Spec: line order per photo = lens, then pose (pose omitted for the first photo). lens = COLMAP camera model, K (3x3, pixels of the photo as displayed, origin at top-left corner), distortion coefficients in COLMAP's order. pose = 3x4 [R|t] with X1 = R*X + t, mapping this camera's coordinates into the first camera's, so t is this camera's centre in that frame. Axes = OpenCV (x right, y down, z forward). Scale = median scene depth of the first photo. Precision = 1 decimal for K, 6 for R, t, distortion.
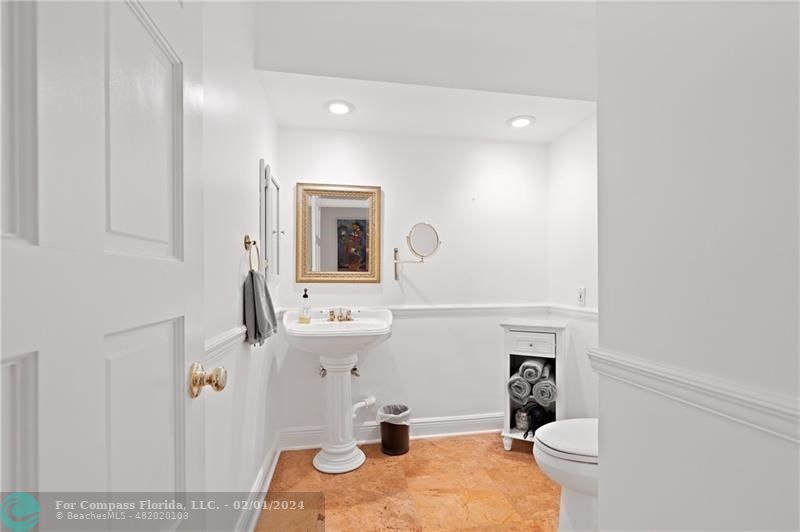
lens RADIAL K [[369.0, 0, 402.7], [0, 369.0, 271.0], [0, 0, 1]] dist [-0.002401, -0.000184]
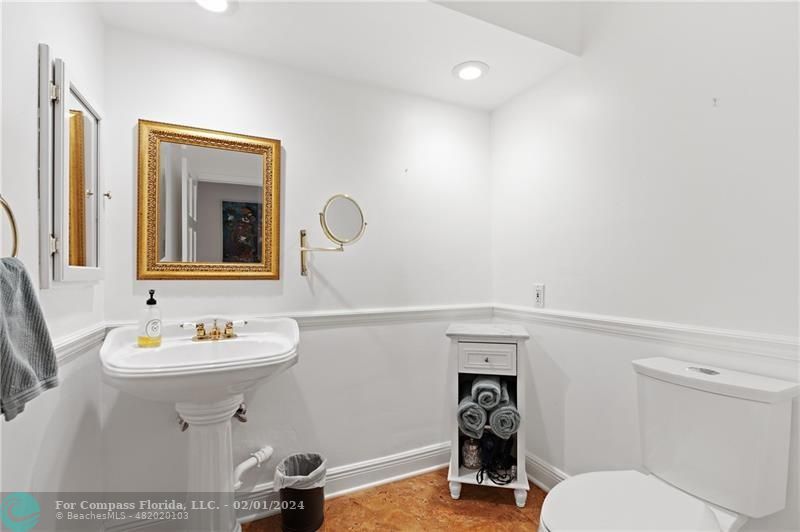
lens RADIAL K [[369.0, 0, 402.7], [0, 369.0, 271.0], [0, 0, 1]] dist [-0.002401, -0.000184]
pose [[0.963947, 0.002460, 0.266083, -0.024205], [-0.006511, 0.999876, 0.014344, 0.005205], [-0.266015, -0.015559, 0.963843, 0.294360]]
